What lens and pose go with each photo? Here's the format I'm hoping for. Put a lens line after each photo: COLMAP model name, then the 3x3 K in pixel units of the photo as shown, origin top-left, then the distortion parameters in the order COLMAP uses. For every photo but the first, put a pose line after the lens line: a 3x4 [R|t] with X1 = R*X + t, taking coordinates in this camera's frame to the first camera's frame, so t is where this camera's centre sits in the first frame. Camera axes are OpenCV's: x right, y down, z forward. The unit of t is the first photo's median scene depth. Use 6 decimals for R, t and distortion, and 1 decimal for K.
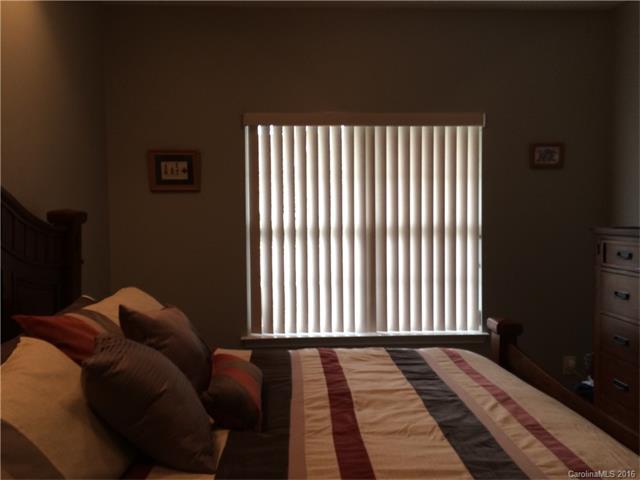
lens RADIAL K [[546.0, 0, 315.3], [0, 546.0, 238.7], [0, 0, 1]] dist [0.071962, -0.099272]
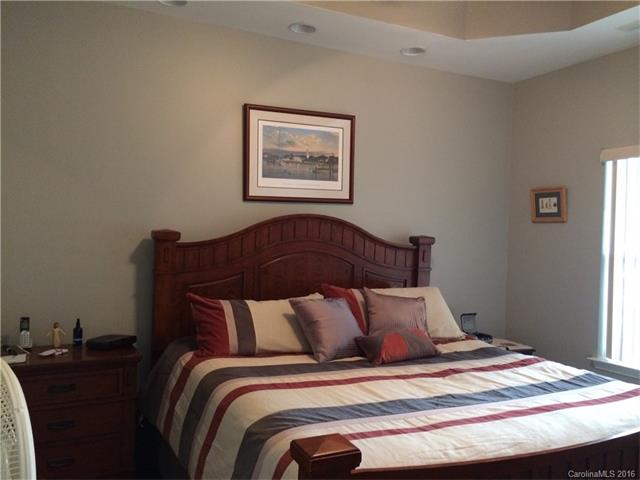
lens RADIAL K [[546.0, 0, 315.3], [0, 546.0, 238.7], [0, 0, 1]] dist [0.071962, -0.099272]
pose [[0.419633, 0.030051, -0.907196, 0.637358], [-0.069864, 0.997556, 0.000728, -0.016201], [0.905001, 0.063075, 0.420707, 0.035627]]
